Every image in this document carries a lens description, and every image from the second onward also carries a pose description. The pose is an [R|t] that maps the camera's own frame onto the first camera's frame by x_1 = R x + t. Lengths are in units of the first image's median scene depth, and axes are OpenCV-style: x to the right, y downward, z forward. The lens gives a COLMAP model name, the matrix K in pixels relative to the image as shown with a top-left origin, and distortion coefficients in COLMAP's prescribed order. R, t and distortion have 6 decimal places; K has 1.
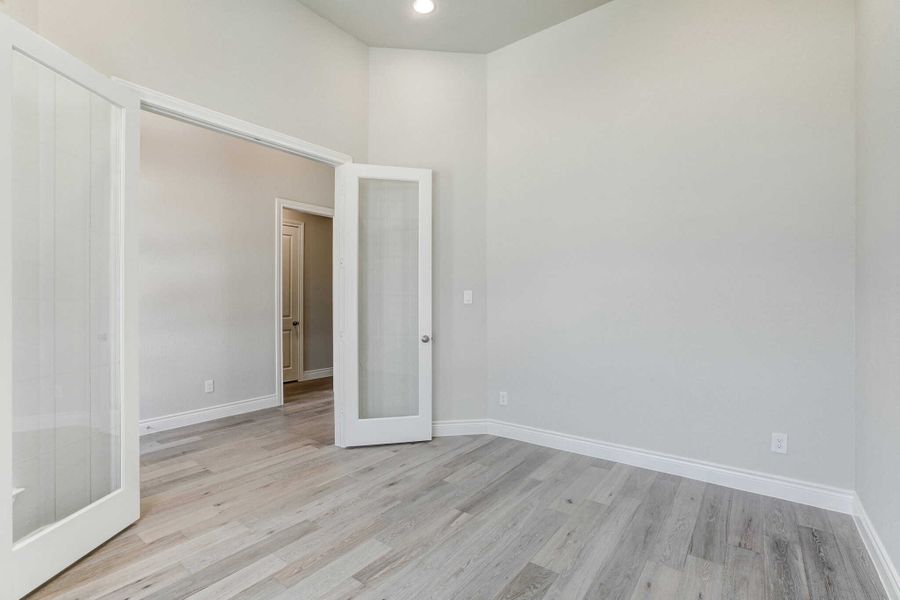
lens RADIAL K [[413.9, 0, 446.3], [0, 413.9, 297.3], [0, 0, 1]] dist [-0.040916, 0.015636]
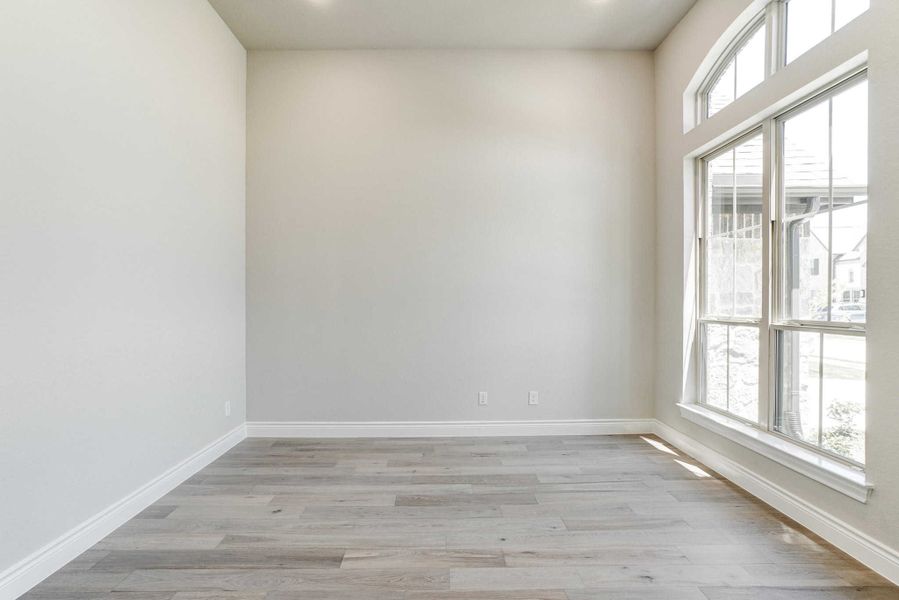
lens RADIAL K [[413.4, 0, 445.7], [0, 413.4, 305.5], [0, 0, 1]] dist [-0.040916, 0.015636]
pose [[-0.620726, -0.000239, 0.784027, -0.685856], [0.001025, 0.999999, 0.001116, 0.017821], [-0.784027, 0.001497, -0.620725, 1.276376]]
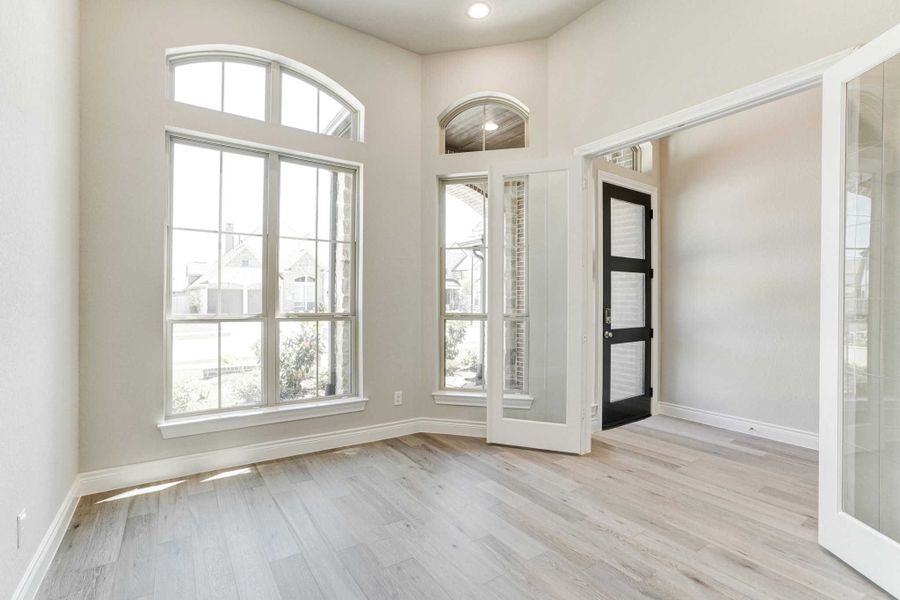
lens RADIAL K [[413.9, 0, 441.4], [0, 413.9, 299.6], [0, 0, 1]] dist [-0.040916, 0.015636]
pose [[-0.324237, 0.003275, -0.945970, 0.673786], [-0.000192, 0.999994, 0.003528, 0.003830], [0.945976, 0.001326, -0.324234, 0.906448]]
